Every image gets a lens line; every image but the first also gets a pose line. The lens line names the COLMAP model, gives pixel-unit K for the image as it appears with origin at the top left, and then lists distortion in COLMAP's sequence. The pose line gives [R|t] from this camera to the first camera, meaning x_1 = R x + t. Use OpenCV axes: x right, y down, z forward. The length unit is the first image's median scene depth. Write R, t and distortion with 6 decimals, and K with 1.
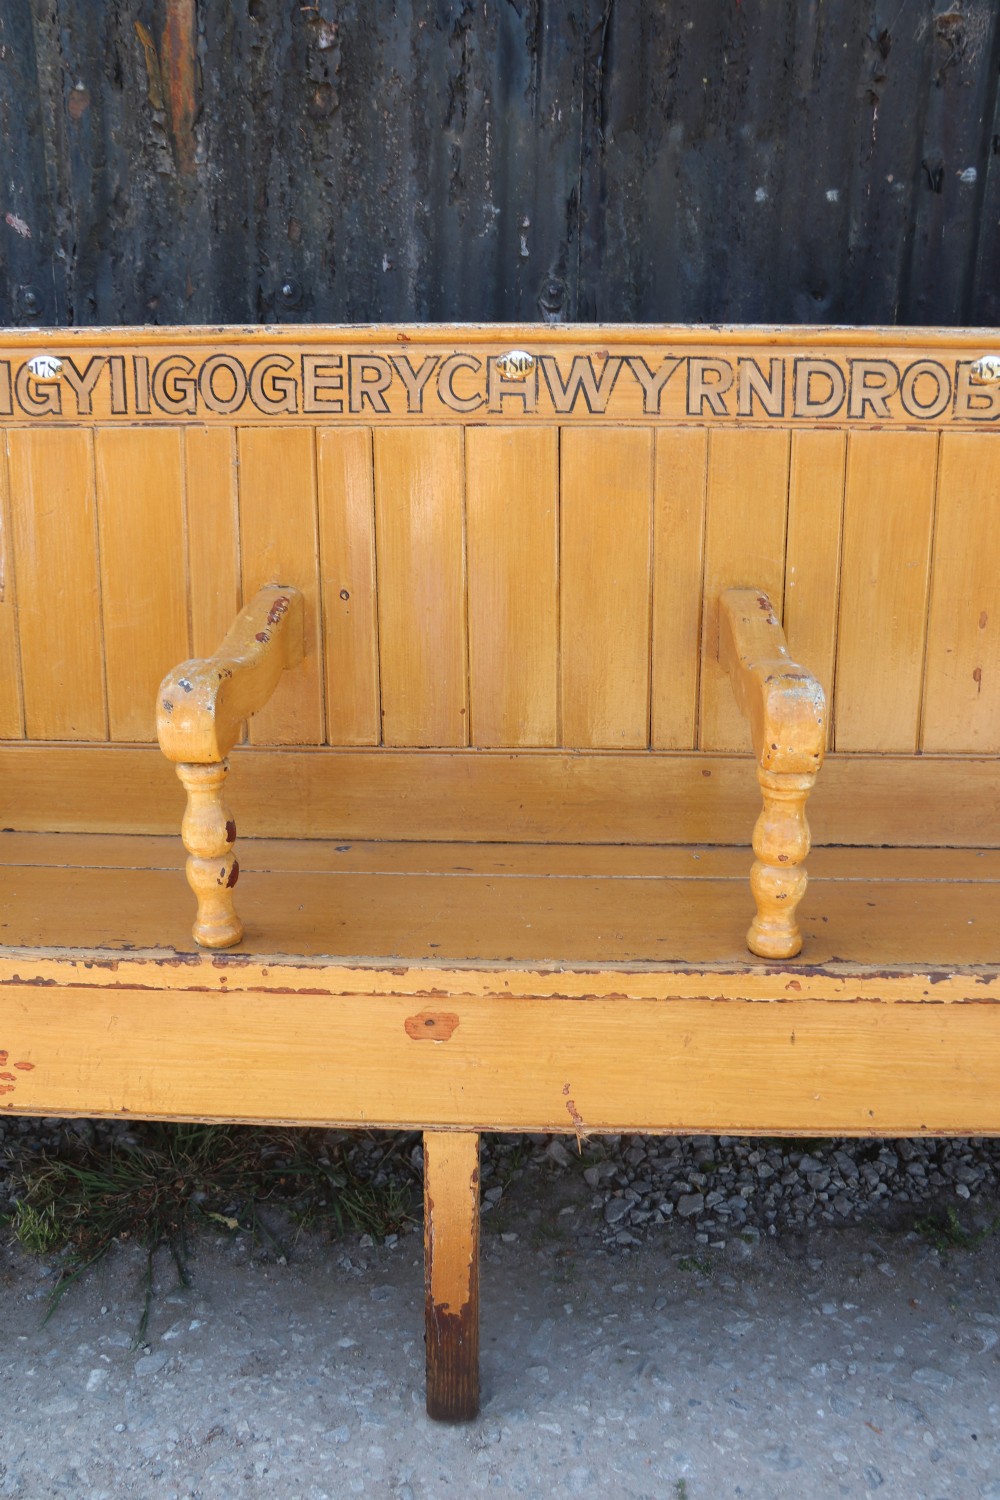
lens RADIAL K [[1300.2, 0, 503.7], [0, 1300.2, 751.8], [0, 0, 1]] dist [-0.146774, 0.180121]
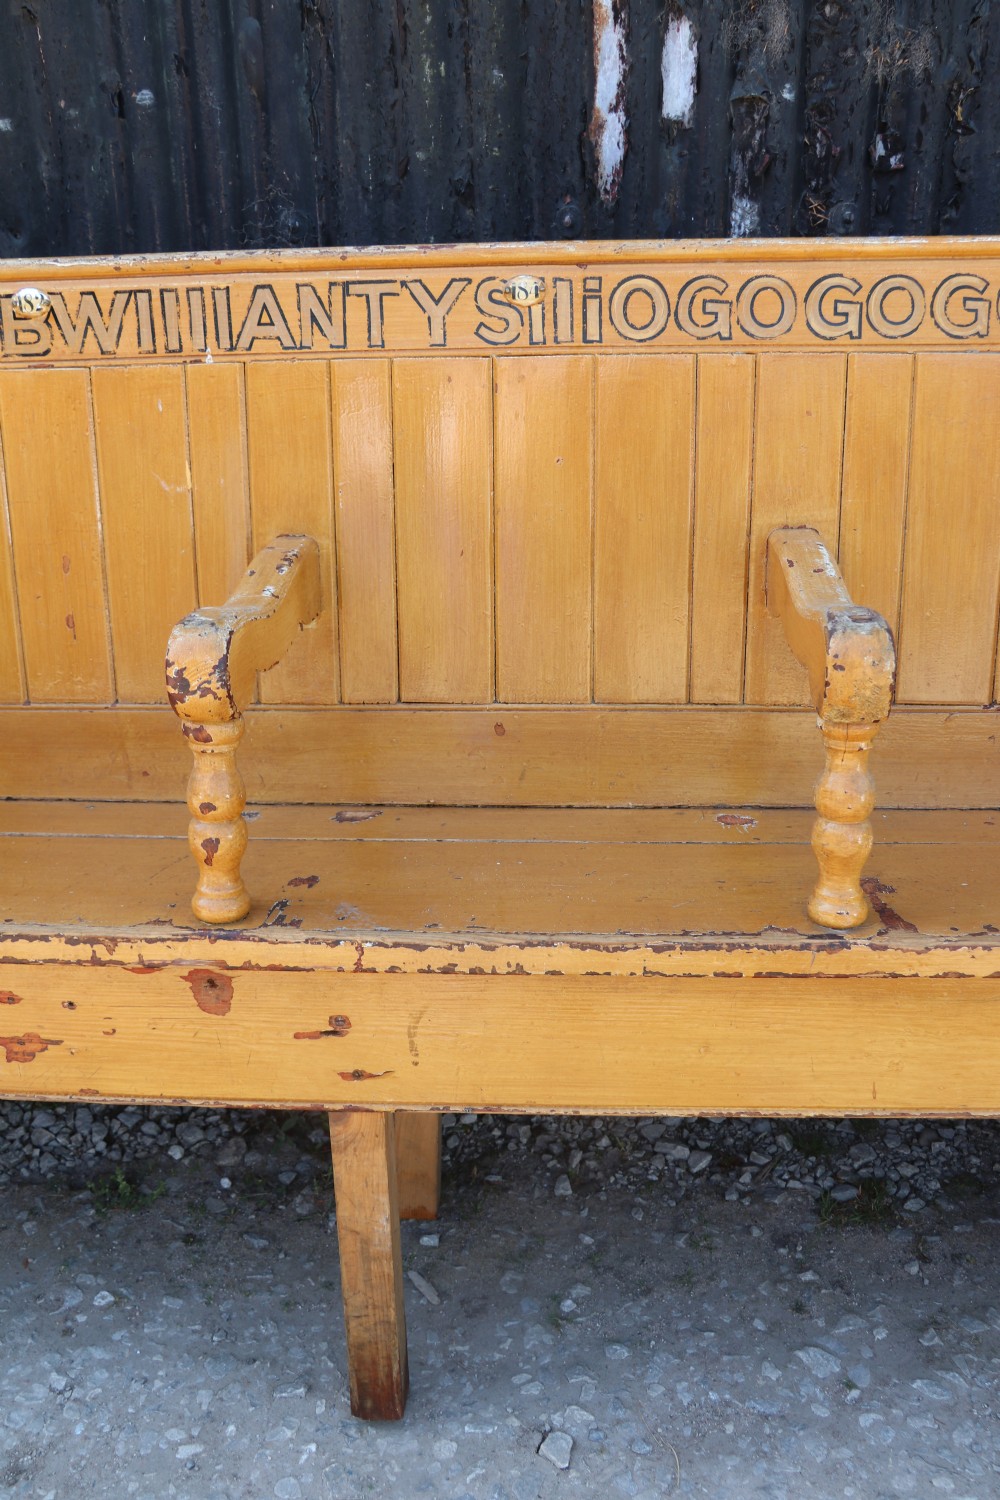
lens RADIAL K [[1300.2, 0, 503.7], [0, 1300.2, 751.8], [0, 0, 1]] dist [-0.146774, 0.180121]
pose [[0.999451, -0.006651, -0.032463, 0.749507], [0.007767, 0.999379, 0.034367, 0.007627], [0.032214, -0.034600, 0.998882, 0.042898]]
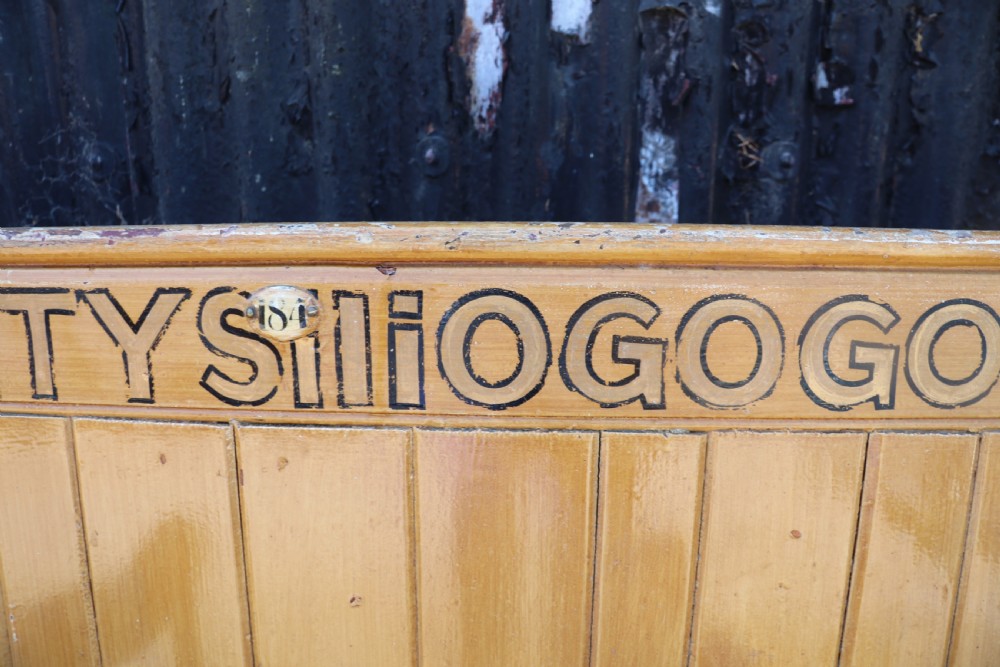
lens RADIAL K [[738.6, 0, 493.7], [0, 738.6, 335.1], [0, 0, 1]] dist [-0.192083, 0.111532]
pose [[0.999883, 0.004698, -0.014532, 0.822381], [-0.005660, 0.997744, -0.066896, -0.261146], [0.014185, 0.066970, 0.997654, 0.683871]]
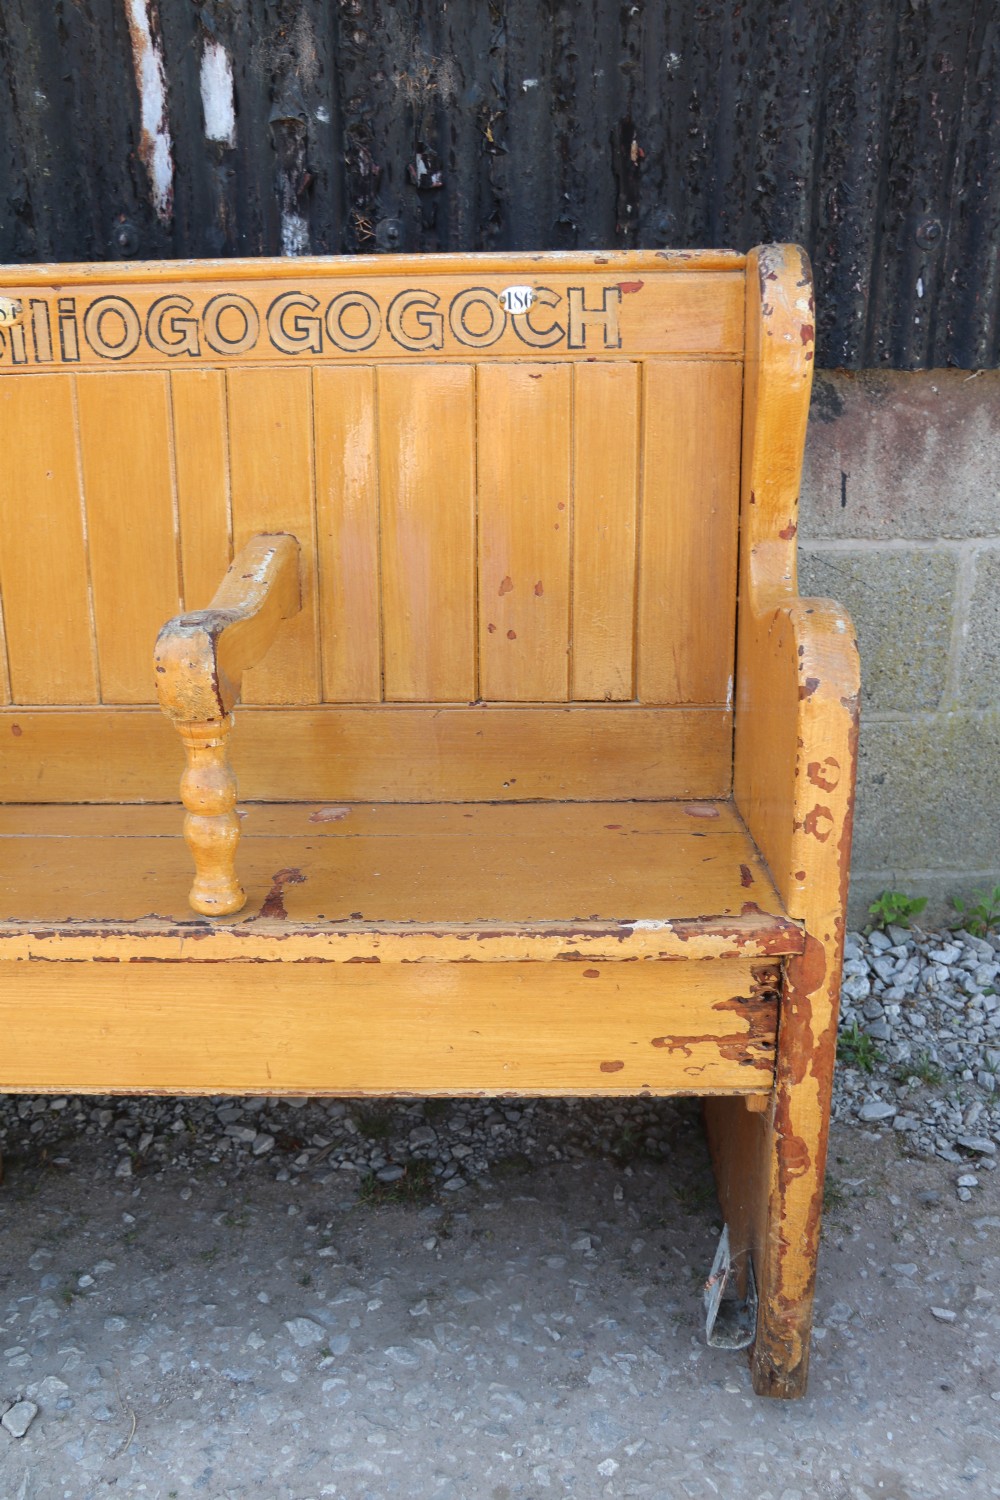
lens RADIAL K [[1300.2, 0, 503.7], [0, 1300.2, 751.8], [0, 0, 1]] dist [-0.146774, 0.180121]
pose [[0.999794, -0.015659, 0.012912, 1.092004], [0.015181, 0.999225, 0.036325, 0.010775], [-0.013470, -0.036121, 0.999257, 0.002797]]
